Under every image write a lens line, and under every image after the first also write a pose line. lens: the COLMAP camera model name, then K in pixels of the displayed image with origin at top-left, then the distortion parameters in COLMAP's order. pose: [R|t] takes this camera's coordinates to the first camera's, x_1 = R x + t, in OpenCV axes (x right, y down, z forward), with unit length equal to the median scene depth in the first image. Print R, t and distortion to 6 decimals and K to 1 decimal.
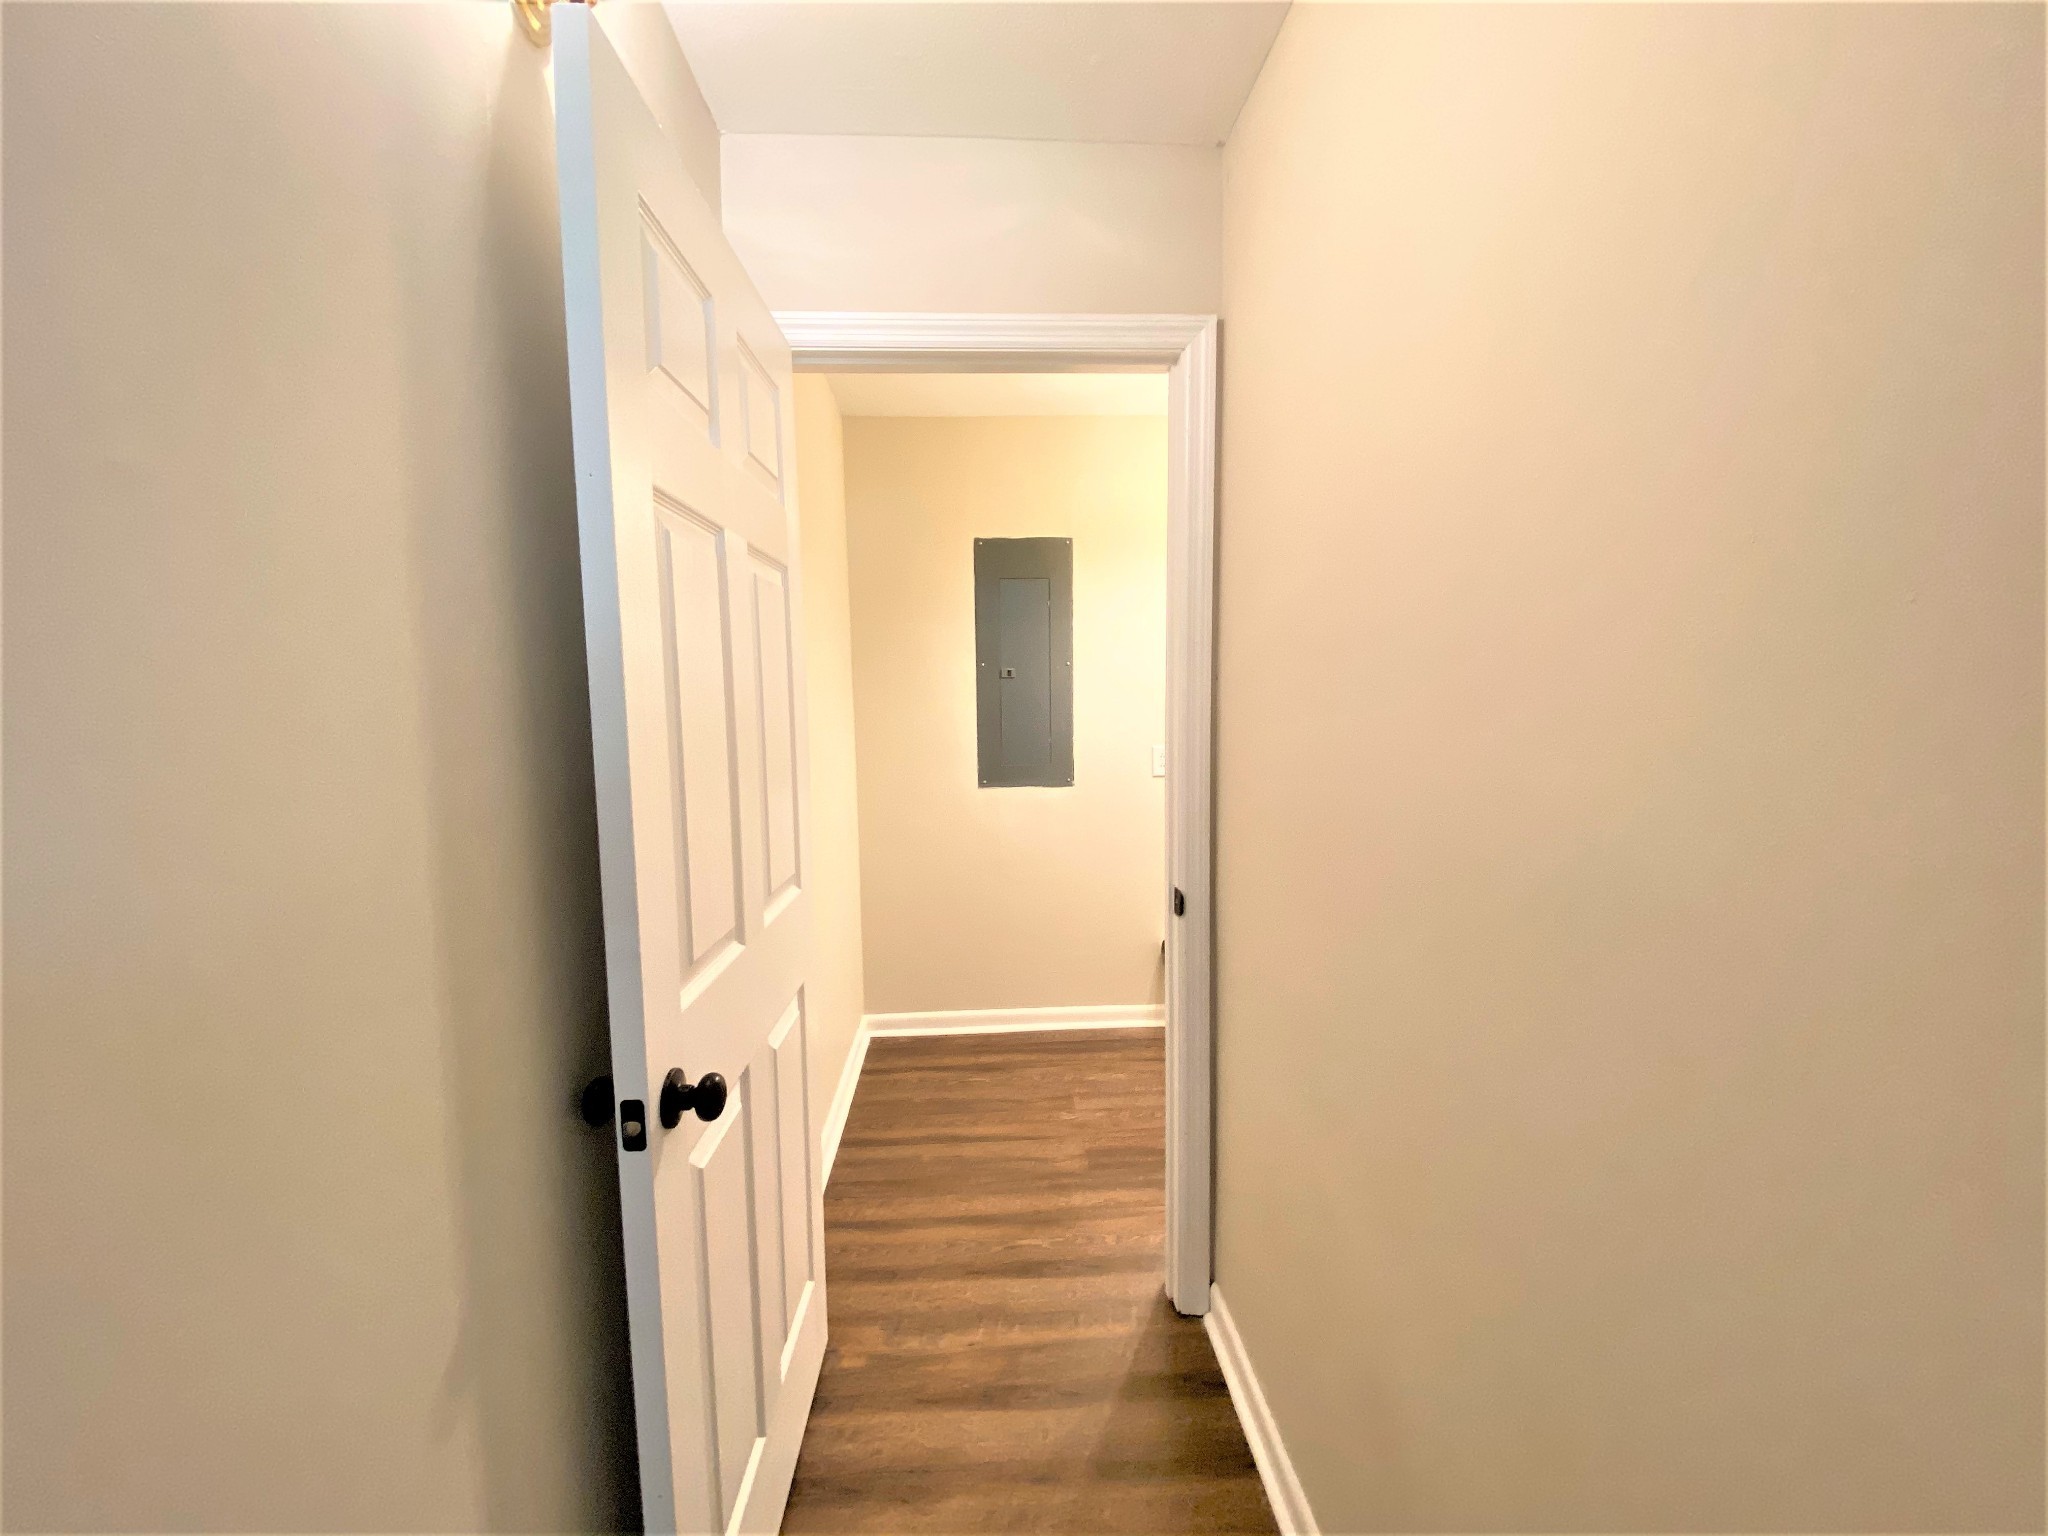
lens RADIAL K [[829.6, 0, 1041.3], [0, 829.6, 770.5], [0, 0, 1]] dist [0.000119, -0.008138]
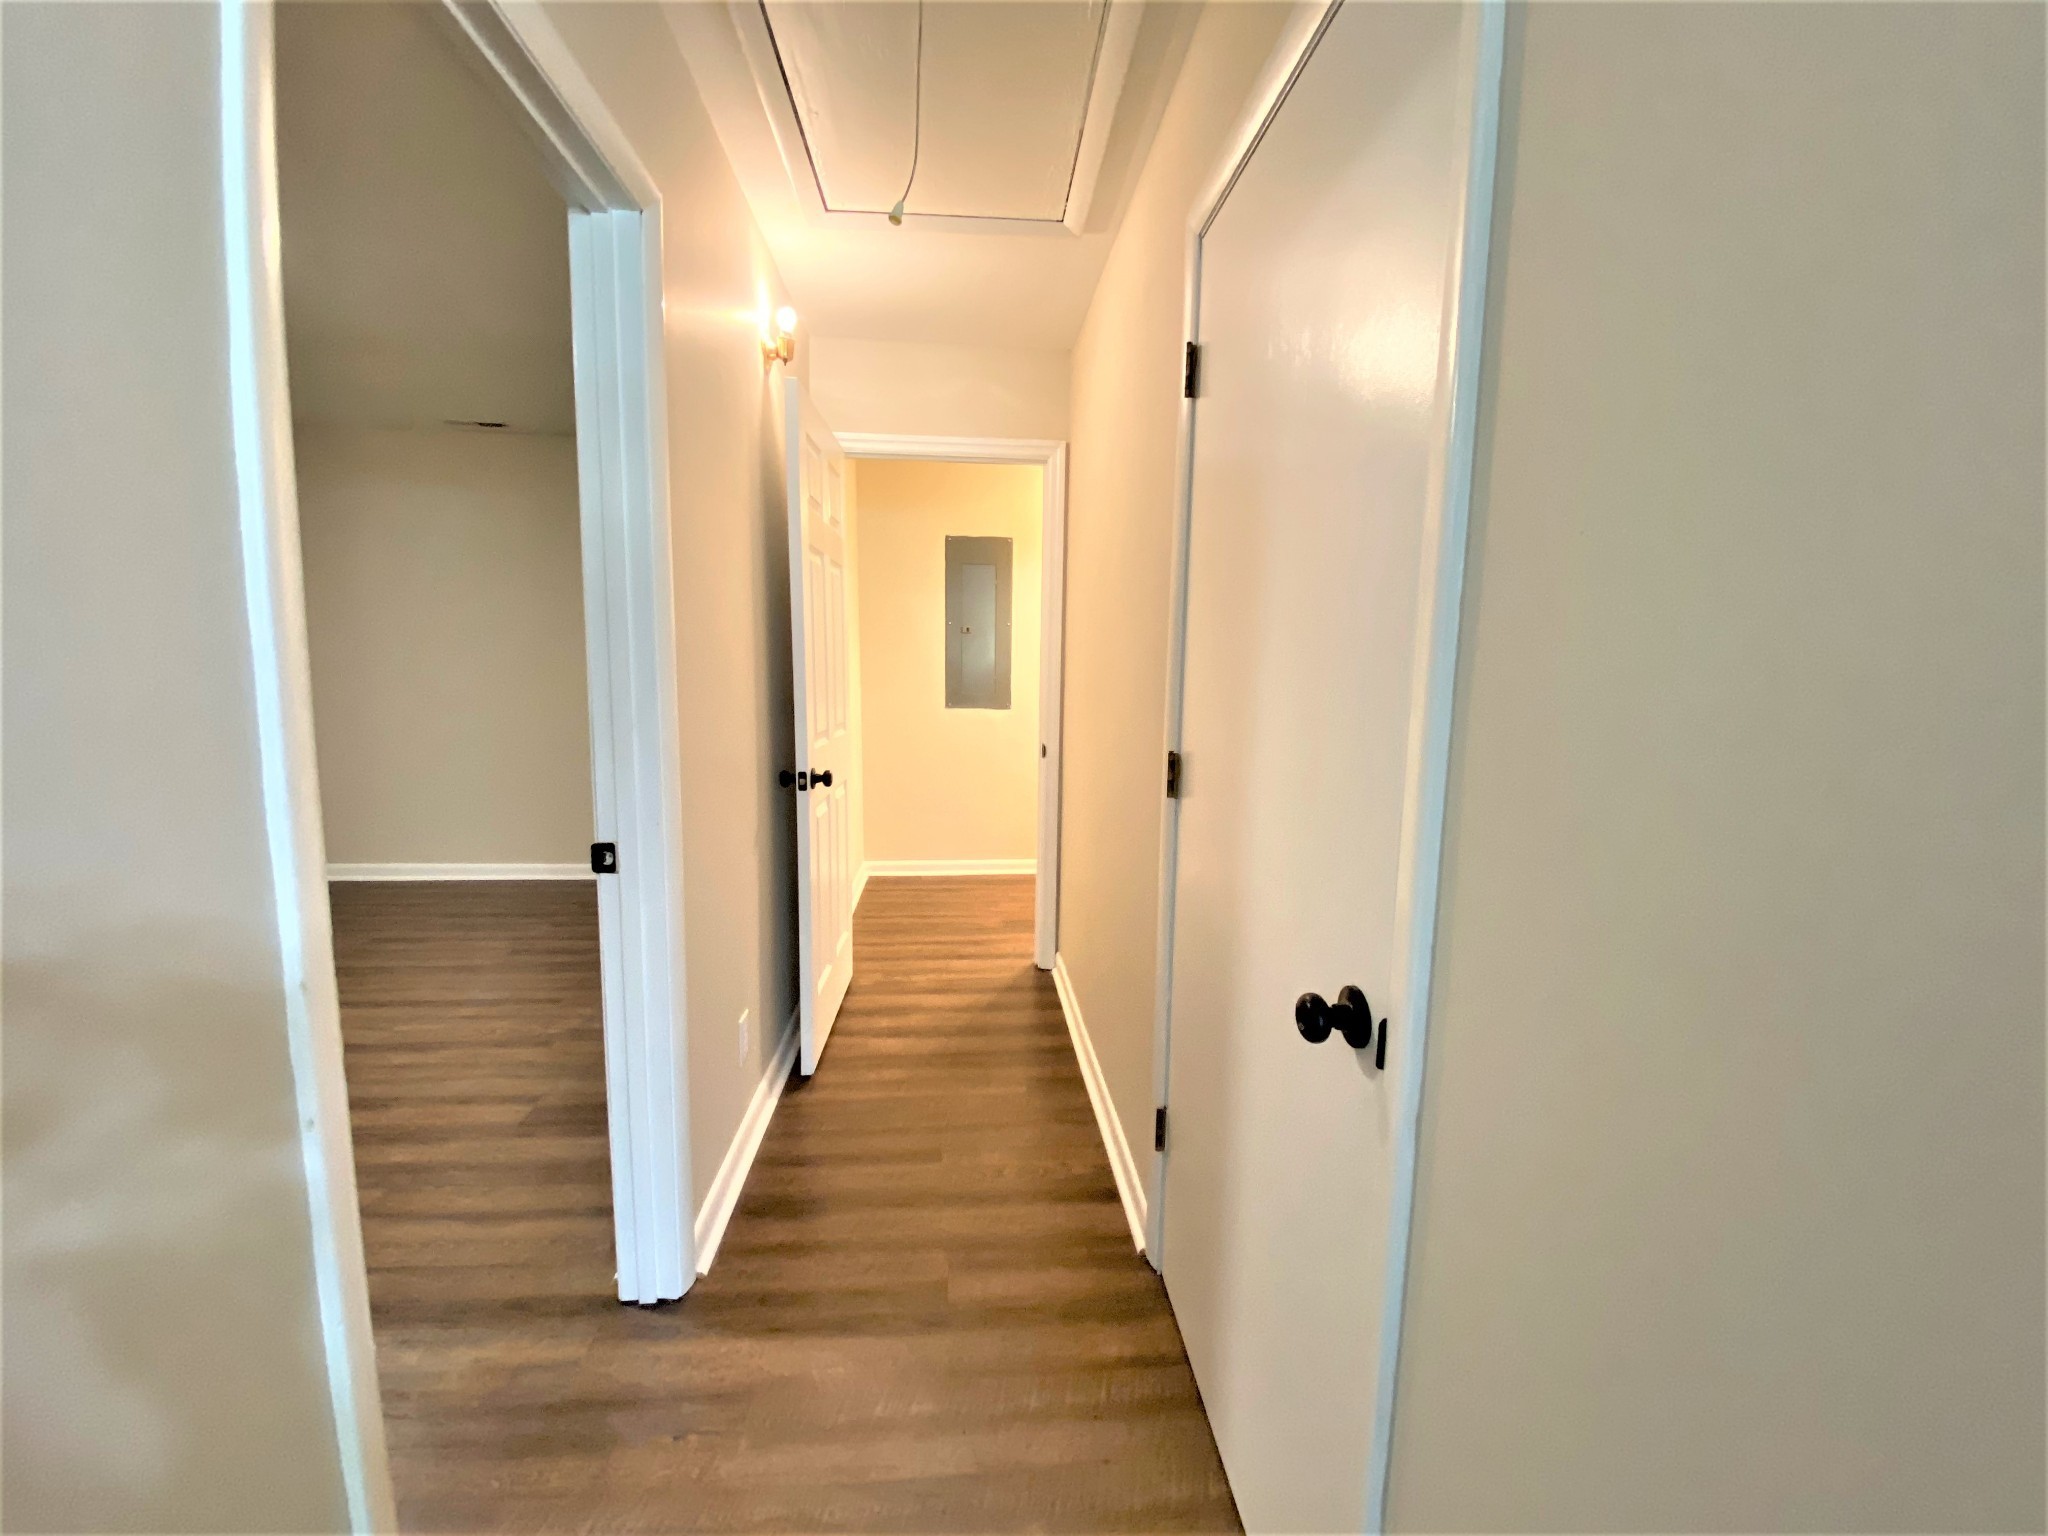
lens RADIAL K [[829.6, 0, 1051.7], [0, 829.6, 770.7], [0, 0, 1]] dist [0.000119, -0.008138]
pose [[0.999172, 0.022722, 0.033752, 0.119137], [-0.024028, 0.998958, 0.038799, 0.128852], [-0.032835, -0.039578, 0.998677, -0.868989]]
